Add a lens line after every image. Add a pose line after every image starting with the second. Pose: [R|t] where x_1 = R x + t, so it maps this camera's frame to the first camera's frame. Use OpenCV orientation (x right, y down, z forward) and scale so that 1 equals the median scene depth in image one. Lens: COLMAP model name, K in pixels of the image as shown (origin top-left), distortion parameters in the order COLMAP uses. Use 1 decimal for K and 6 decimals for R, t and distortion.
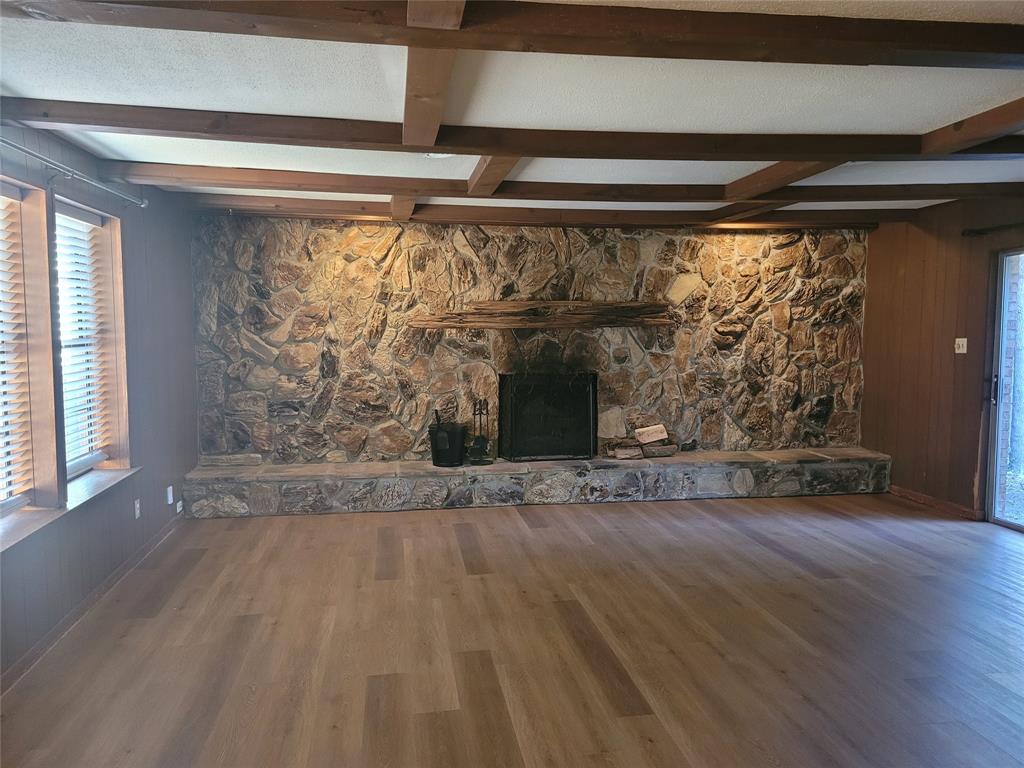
lens RADIAL K [[773.0, 0, 514.1], [0, 773.0, 385.8], [0, 0, 1]] dist [0.061346, -0.049280]
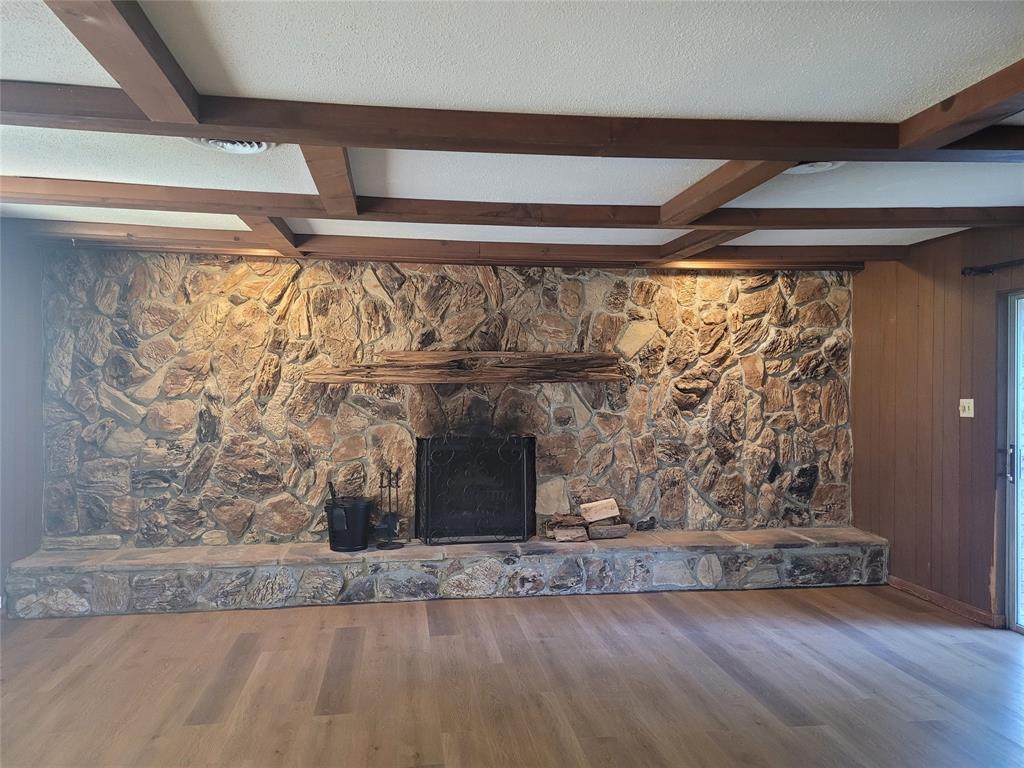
lens RADIAL K [[773.0, 0, 511.1], [0, 773.0, 381.5], [0, 0, 1]] dist [0.061346, -0.049280]
pose [[0.999937, 0.004067, -0.010425, 0.095677], [-0.004844, 0.997122, -0.075664, -0.013339], [0.010087, 0.075710, 0.997079, 0.164596]]
